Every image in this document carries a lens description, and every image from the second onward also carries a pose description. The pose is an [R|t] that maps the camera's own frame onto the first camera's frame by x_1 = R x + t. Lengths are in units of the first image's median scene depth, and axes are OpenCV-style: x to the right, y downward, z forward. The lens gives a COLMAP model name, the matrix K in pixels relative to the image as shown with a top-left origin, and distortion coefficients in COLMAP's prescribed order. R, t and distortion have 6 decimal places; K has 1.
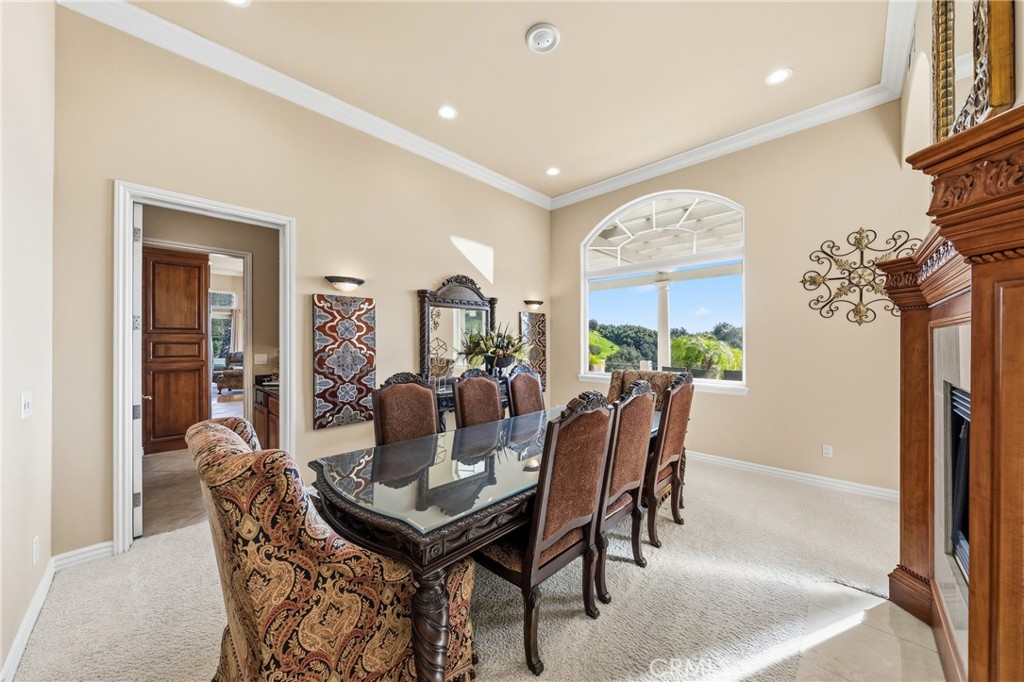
lens RADIAL K [[355.5, 0, 516.7], [0, 355.5, 342.3], [0, 0, 1]] dist [-0.000562, 0.000016]
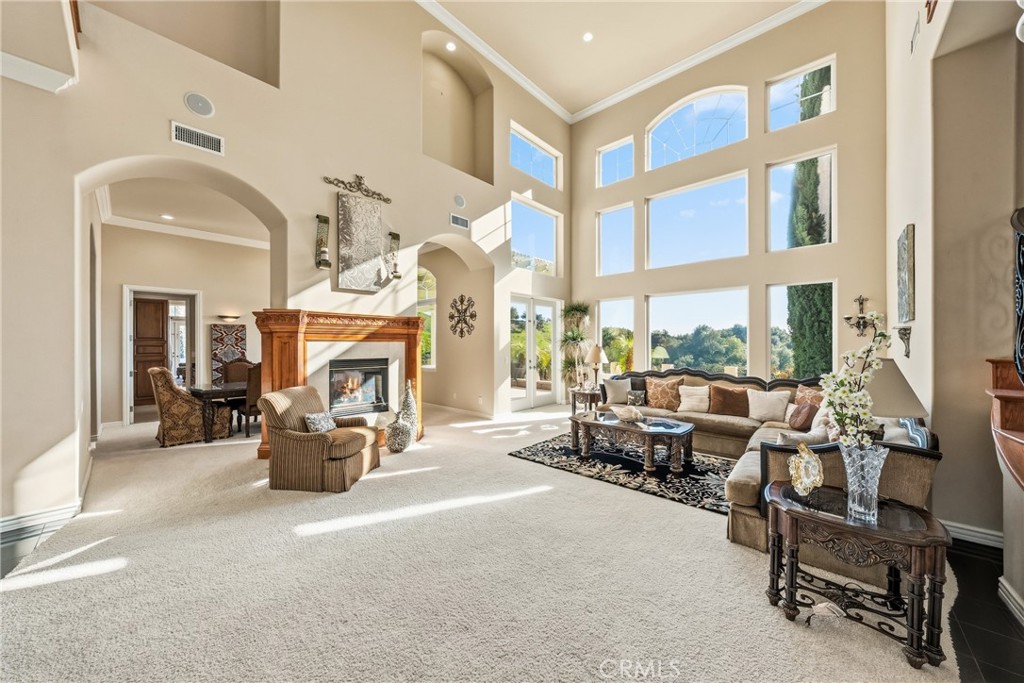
lens RADIAL K [[355.5, 0, 514.1], [0, 355.5, 343.8], [0, 0, 1]] dist [-0.000562, 0.000016]
pose [[0.999681, -0.000295, 0.025250, 1.202002], [0.000303, 1.000000, -0.000327, -0.010569], [-0.025250, 0.000334, 0.999681, -1.206958]]
